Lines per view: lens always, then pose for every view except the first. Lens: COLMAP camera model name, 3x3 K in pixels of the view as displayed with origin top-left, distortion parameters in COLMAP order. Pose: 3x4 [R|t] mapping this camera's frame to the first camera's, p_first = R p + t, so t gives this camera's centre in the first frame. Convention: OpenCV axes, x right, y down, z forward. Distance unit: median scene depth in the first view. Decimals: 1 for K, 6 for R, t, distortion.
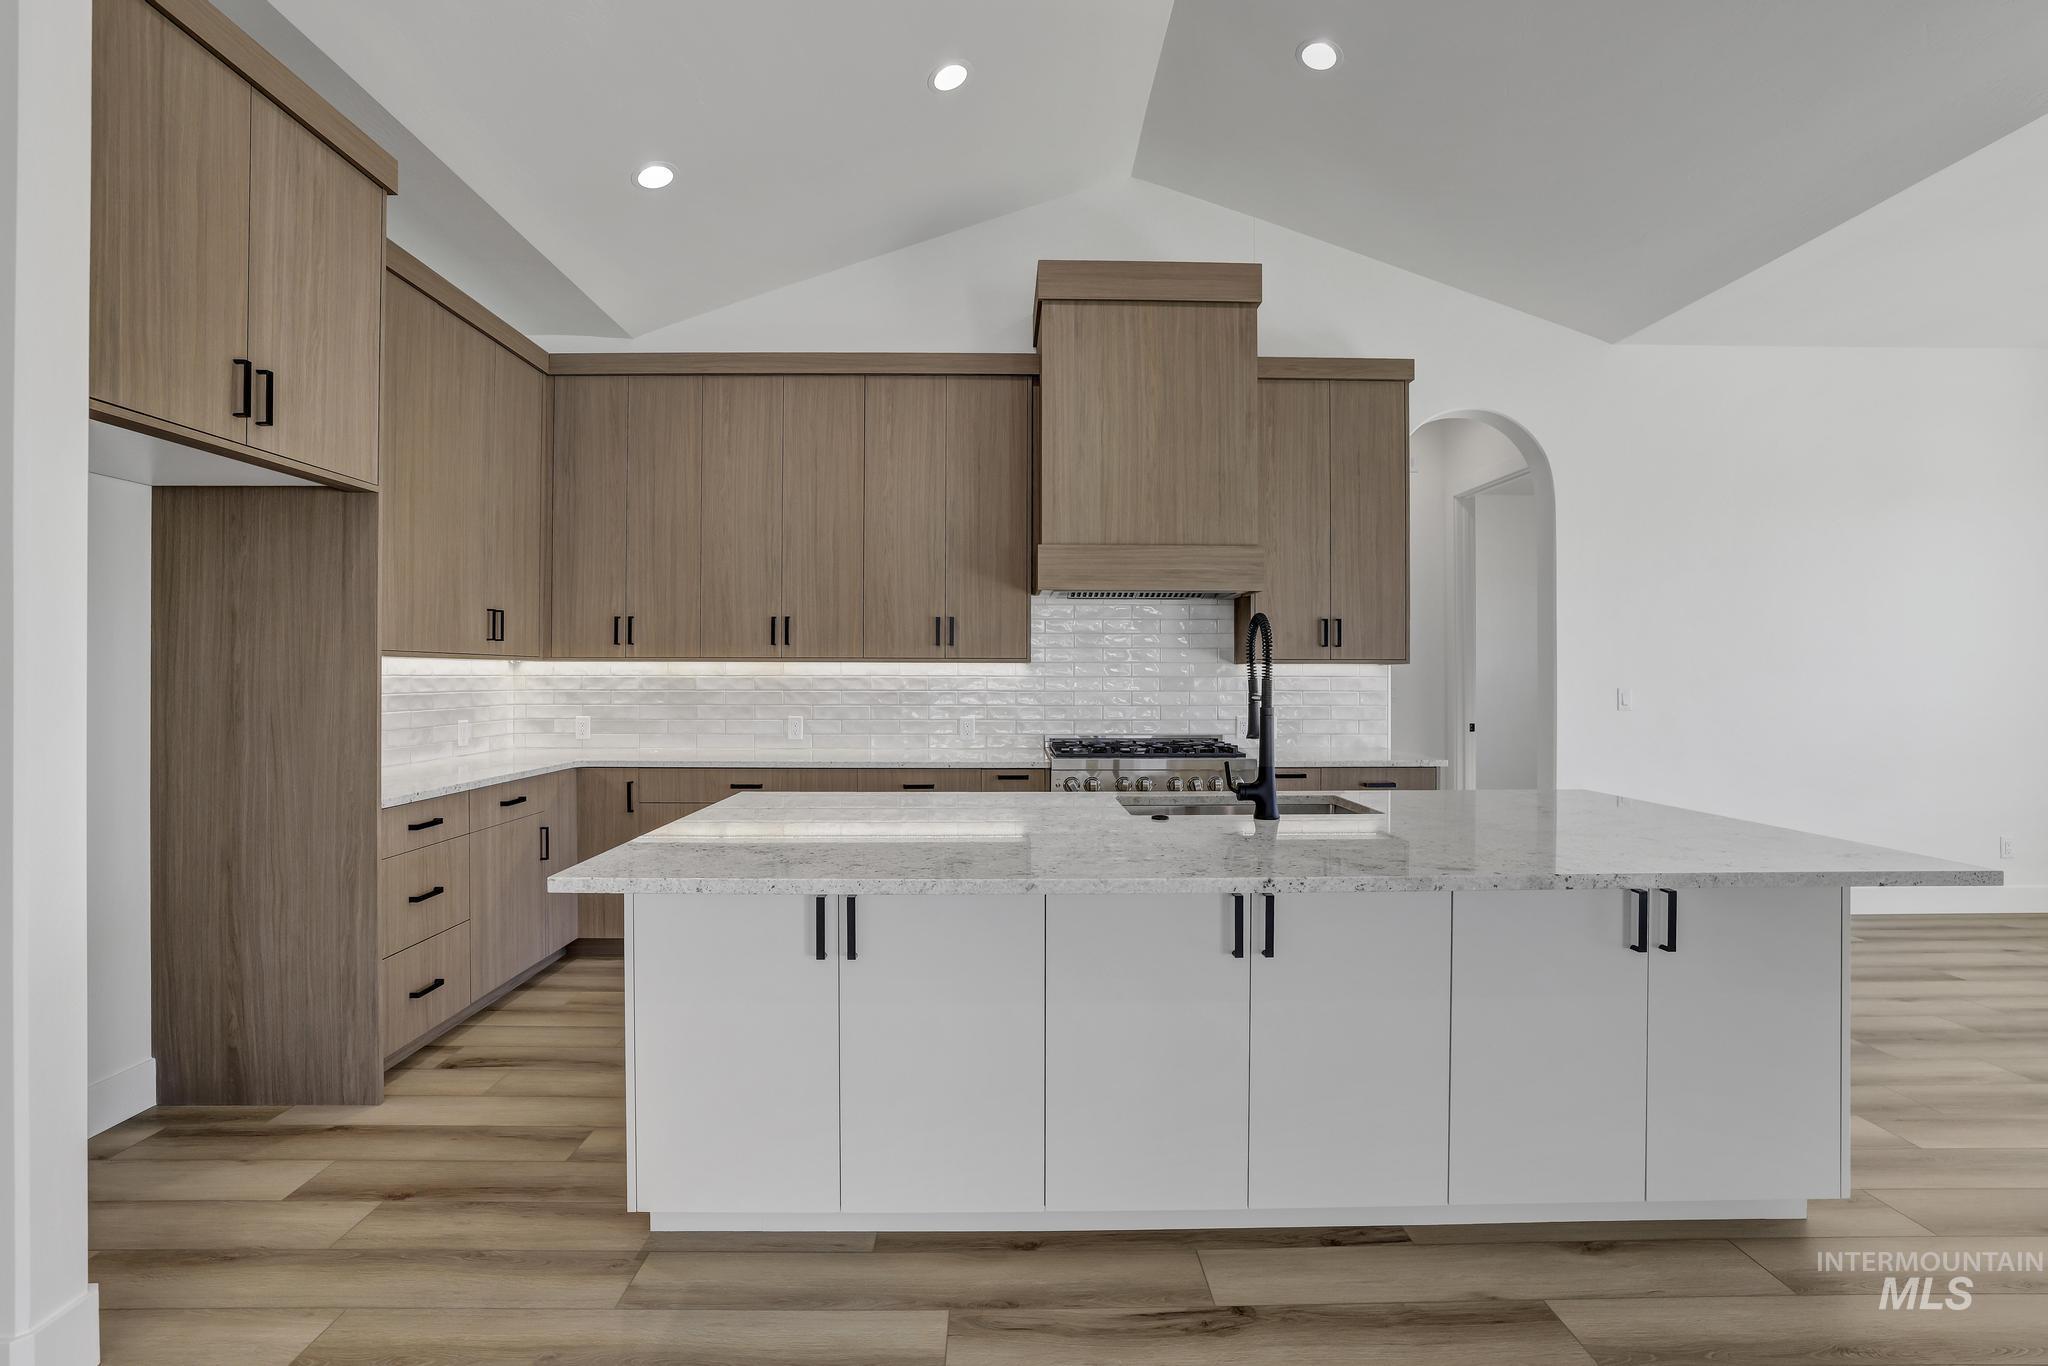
lens RADIAL K [[895.9, 0, 1017.1], [0, 895.9, 673.1], [0, 0, 1]] dist [-0.017960, -0.000182]
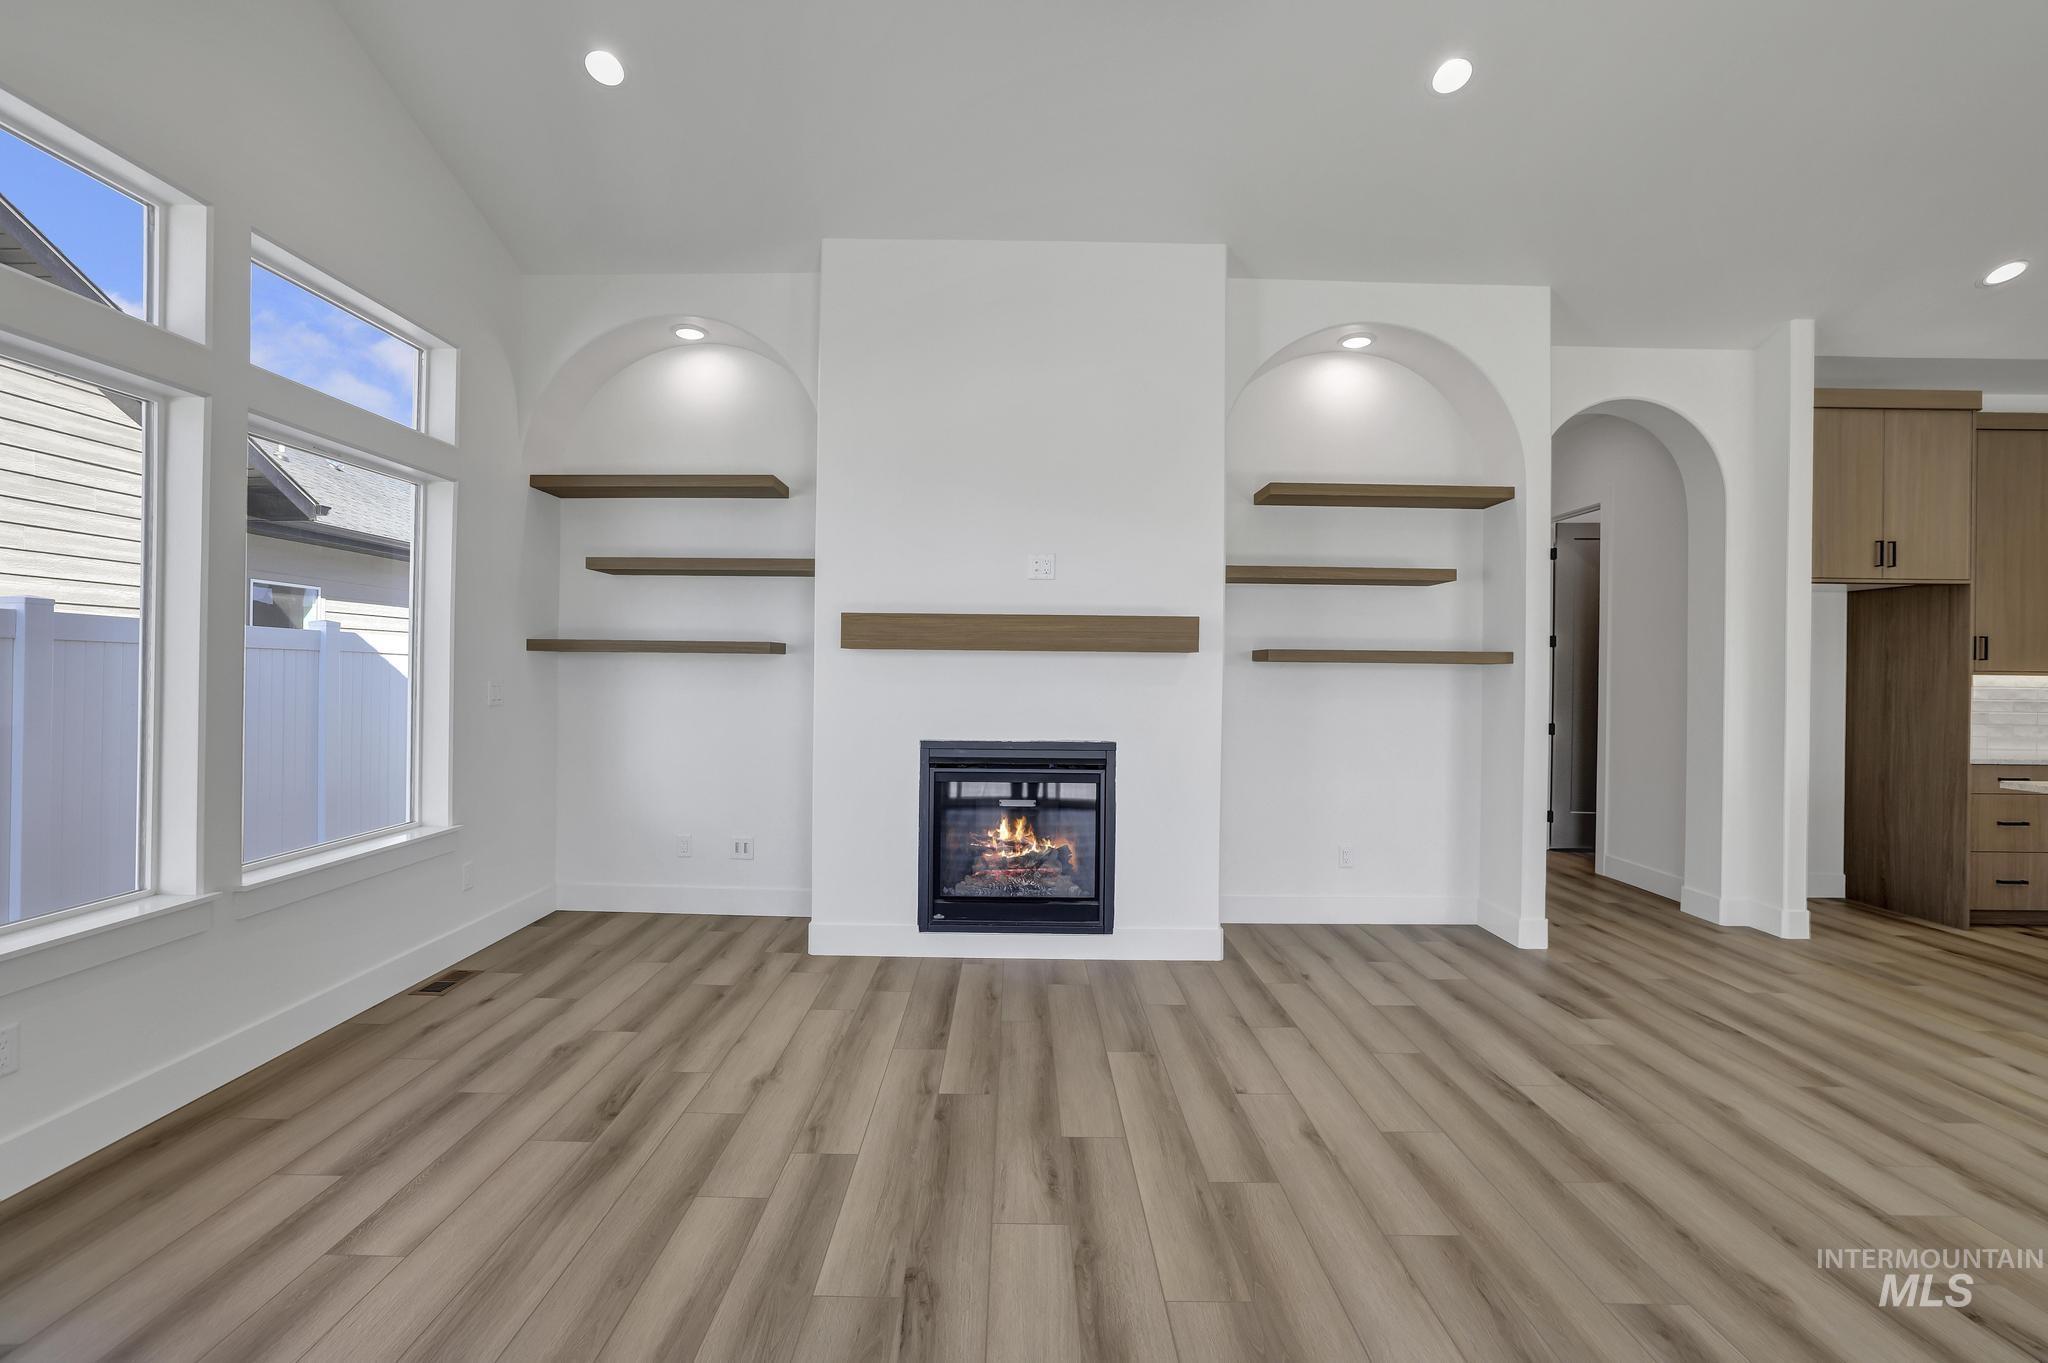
lens RADIAL K [[886.2, 0, 1015.4], [0, 886.2, 673.1], [0, 0, 1]] dist [-0.053513, 0.020802]
pose [[-0.019786, 0.002340, -0.999801, 0.771136], [-0.010438, 0.999942, 0.002547, -0.007373], [0.999750, 0.010486, -0.019761, -0.655139]]
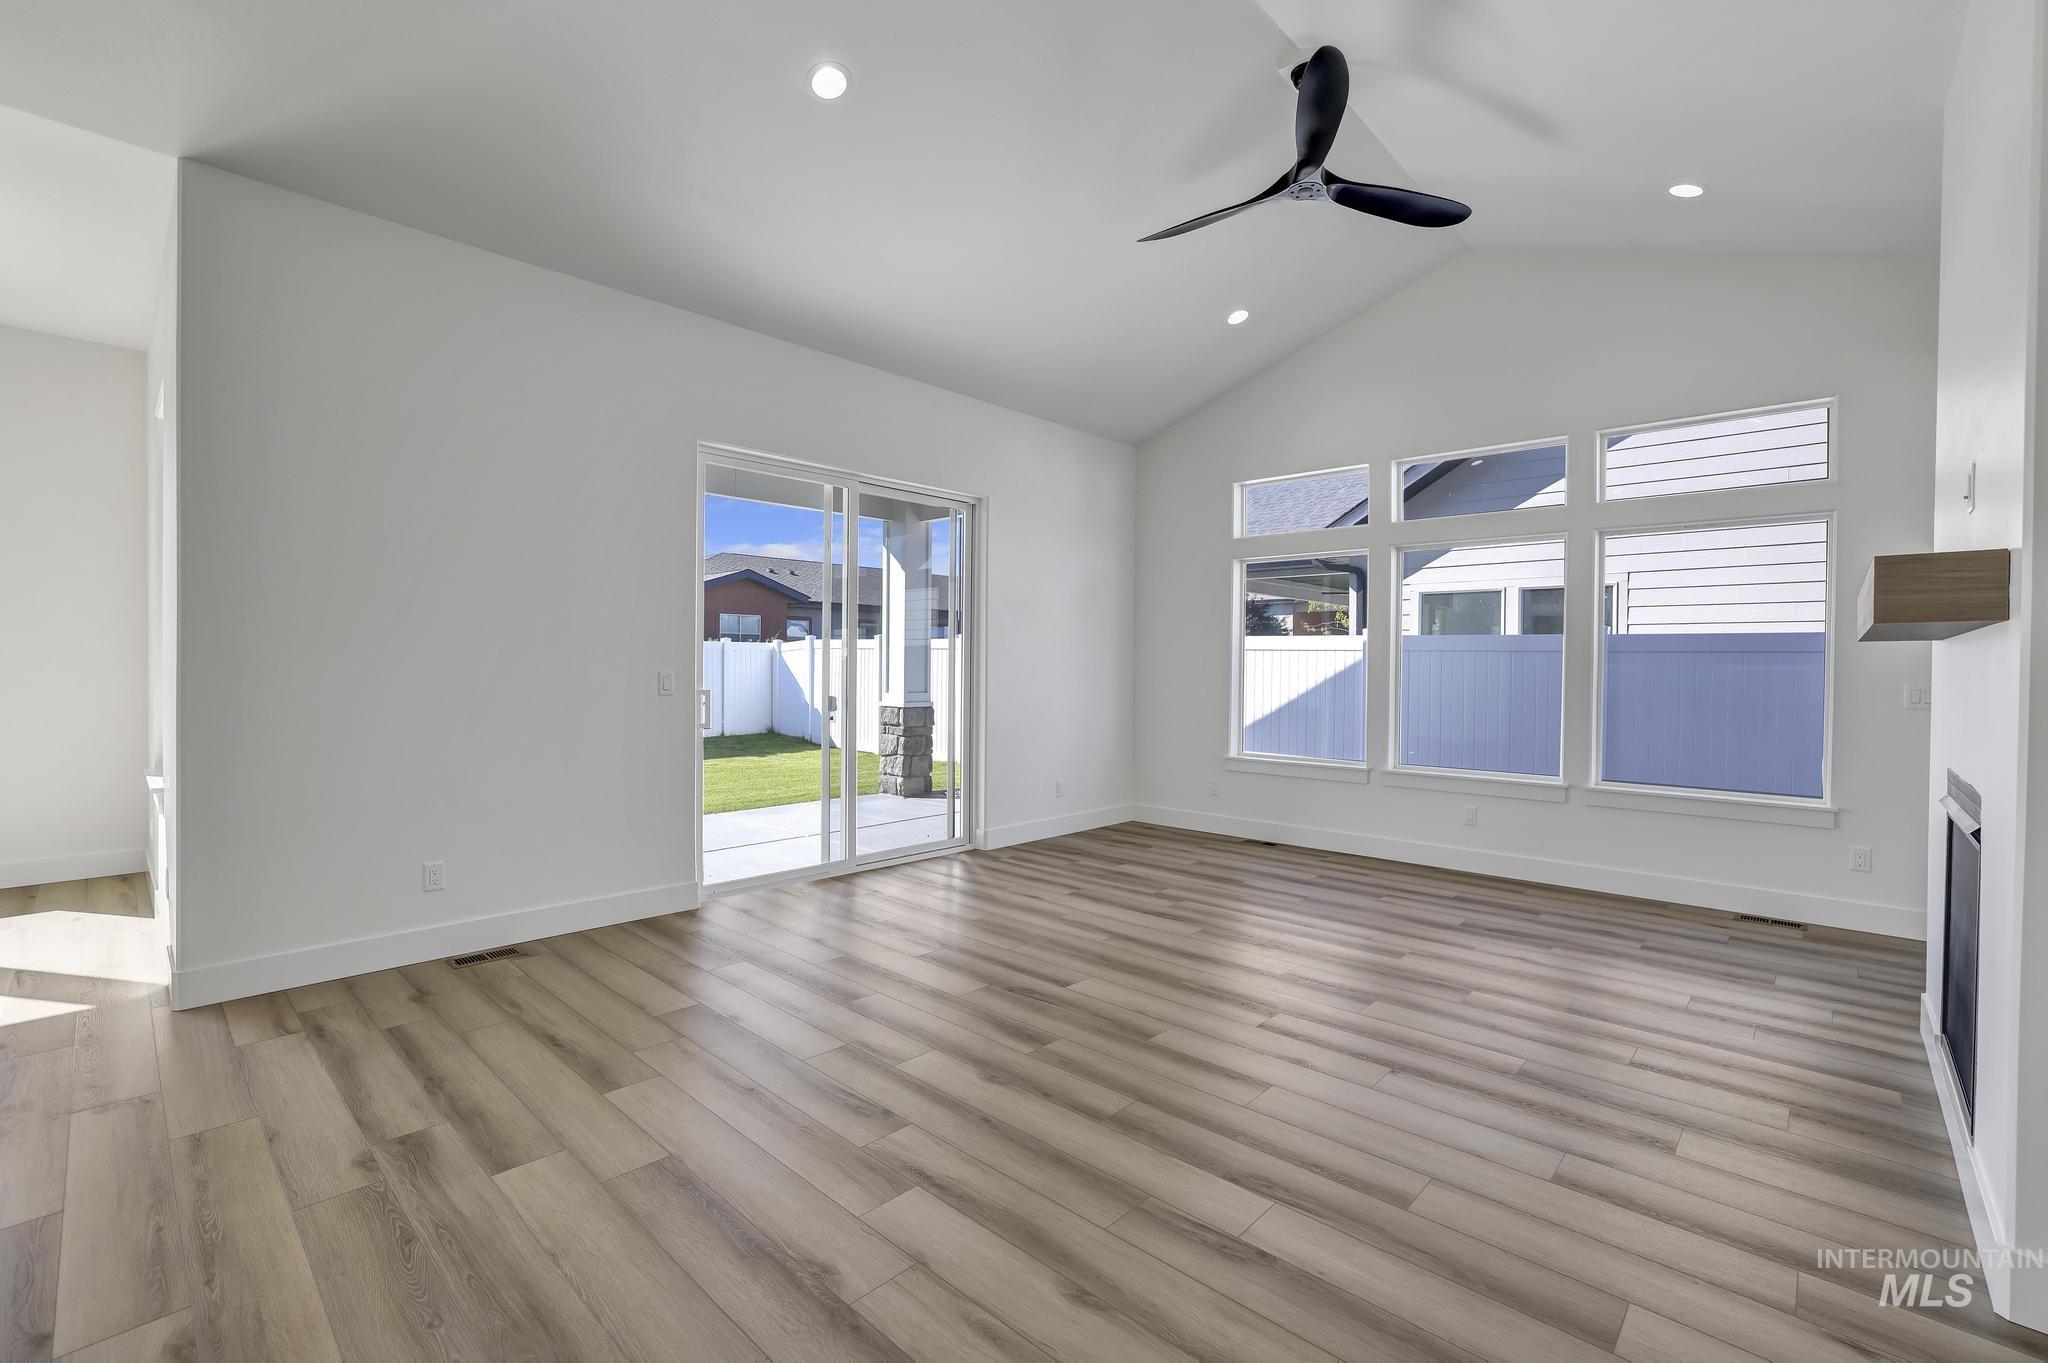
lens RADIAL K [[877.6, 0, 1007.1], [0, 877.6, 668.3], [0, 0, 1]] dist [-0.002368, -0.000122]
pose [[-0.712470, -0.005411, 0.701682, -0.314178], [-0.004503, 0.999985, 0.003139, -0.004805], [-0.701688, -0.000924, -0.712483, 0.347990]]
